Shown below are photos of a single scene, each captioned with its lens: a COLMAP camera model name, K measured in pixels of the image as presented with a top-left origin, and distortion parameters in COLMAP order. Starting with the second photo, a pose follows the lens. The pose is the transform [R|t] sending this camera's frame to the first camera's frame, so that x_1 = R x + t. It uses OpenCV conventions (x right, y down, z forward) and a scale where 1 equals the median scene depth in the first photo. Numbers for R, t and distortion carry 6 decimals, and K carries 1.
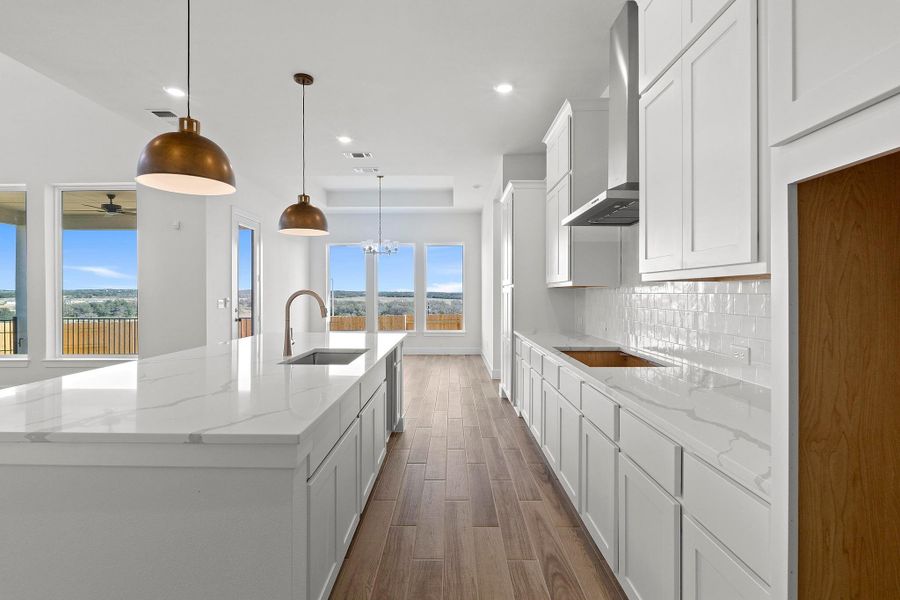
lens RADIAL K [[385.8, 0, 449.8], [0, 385.8, 294.8], [0, 0, 1]] dist [-0.002275, -0.000325]
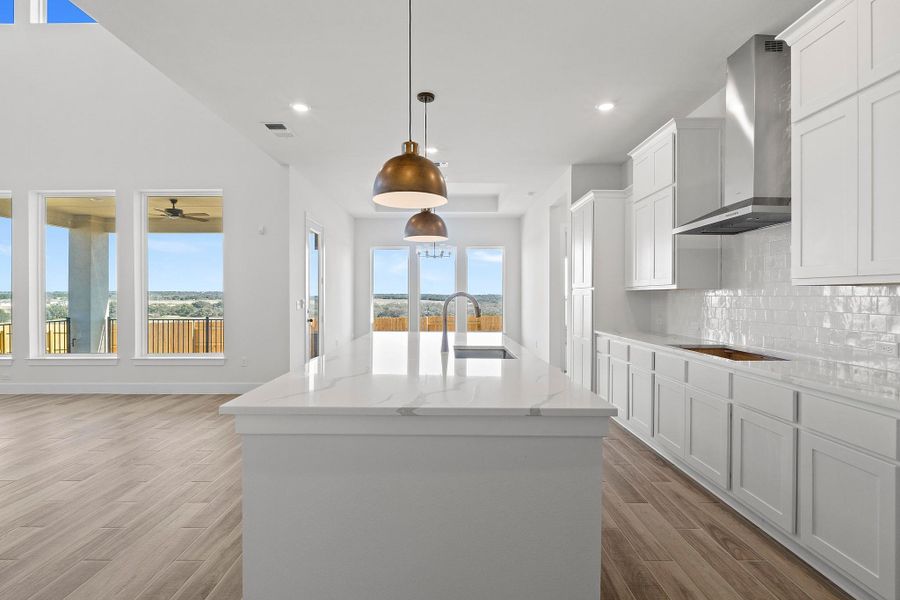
lens RADIAL K [[384.3, 0, 449.1], [0, 384.3, 296.5], [0, 0, 1]] dist [-0.002826, -0.000595]
pose [[0.999963, 0.001812, 0.008455, -0.288849], [-0.001807, 0.999998, -0.000669, 0.000377], [-0.008456, 0.000653, 0.999964, -0.071984]]
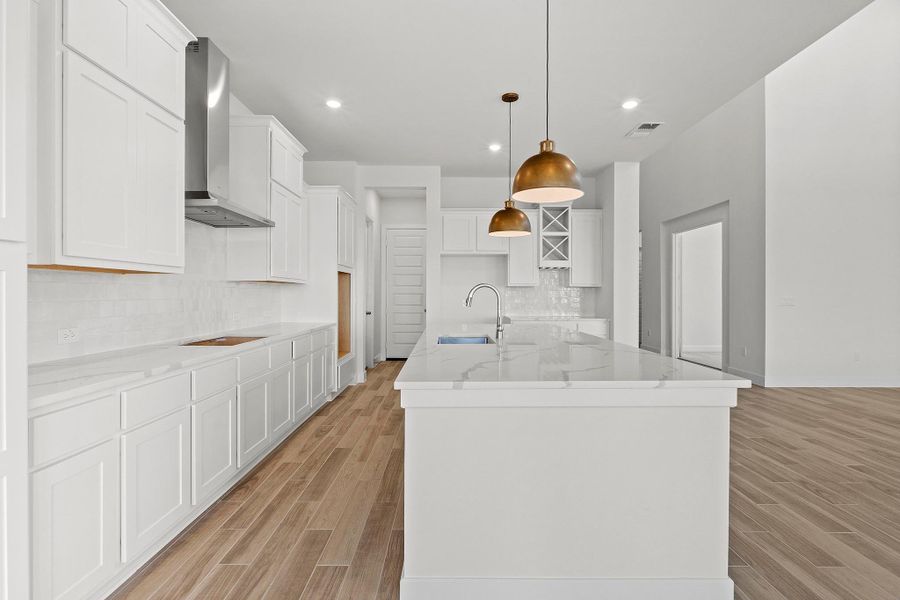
lens RADIAL K [[385.8, 0, 449.8], [0, 385.8, 294.8], [0, 0, 1]] dist [-0.002275, -0.000325]
pose [[-0.999957, -0.003192, -0.008650, -0.177475], [-0.003229, 0.999986, 0.004239, 0.012036], [0.008636, 0.004267, -0.999954, 1.519491]]
